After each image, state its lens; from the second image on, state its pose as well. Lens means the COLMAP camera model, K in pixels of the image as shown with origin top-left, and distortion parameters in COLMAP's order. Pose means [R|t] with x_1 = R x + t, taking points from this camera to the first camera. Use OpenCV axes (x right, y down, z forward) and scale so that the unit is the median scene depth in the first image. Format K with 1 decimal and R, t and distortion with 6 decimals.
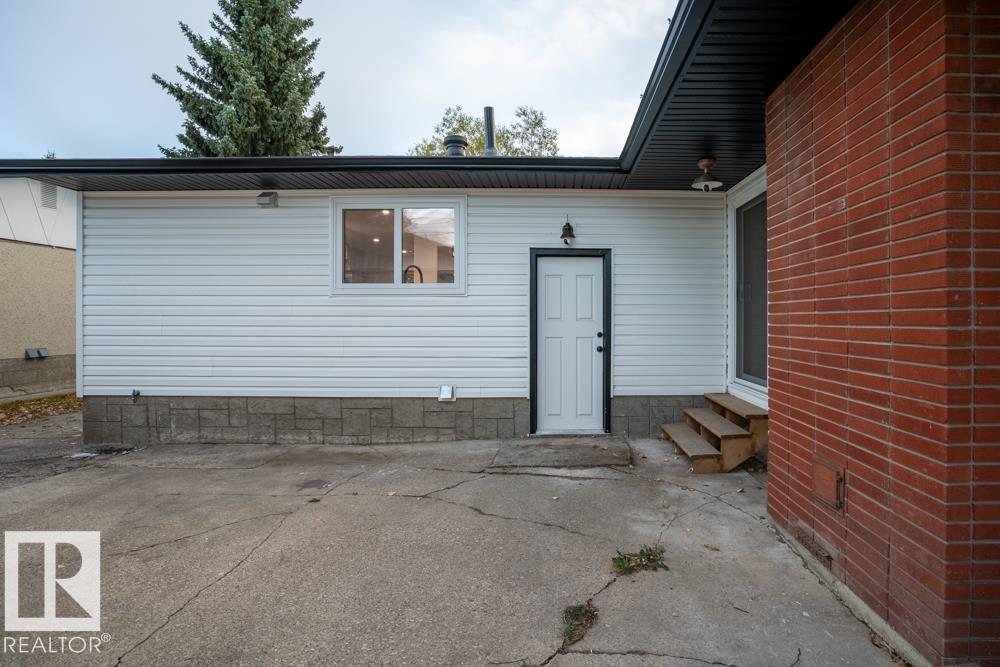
lens RADIAL K [[450.2, 0, 509.7], [0, 450.2, 328.3], [0, 0, 1]] dist [-0.015508, 0.000051]
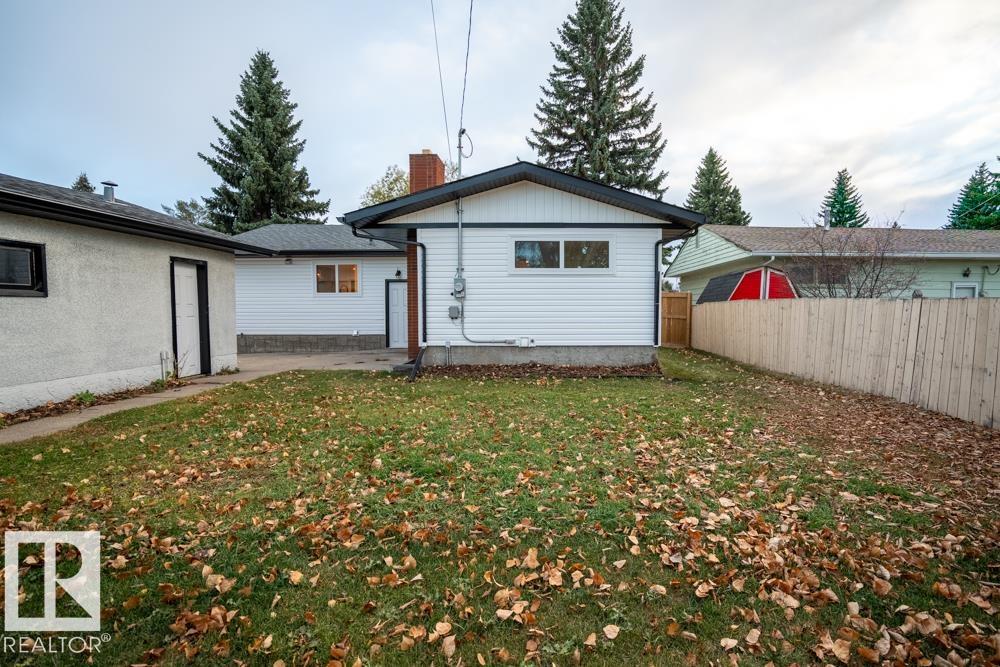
lens RADIAL K [[450.2, 0, 490.9], [0, 450.2, 334.2], [0, 0, 1]] dist [-0.015508, 0.000051]
pose [[0.999967, -0.004607, -0.006685, 0.237125], [0.004857, 0.999275, 0.037759, 0.017879], [0.006507, -0.037791, 0.999265, -0.583439]]
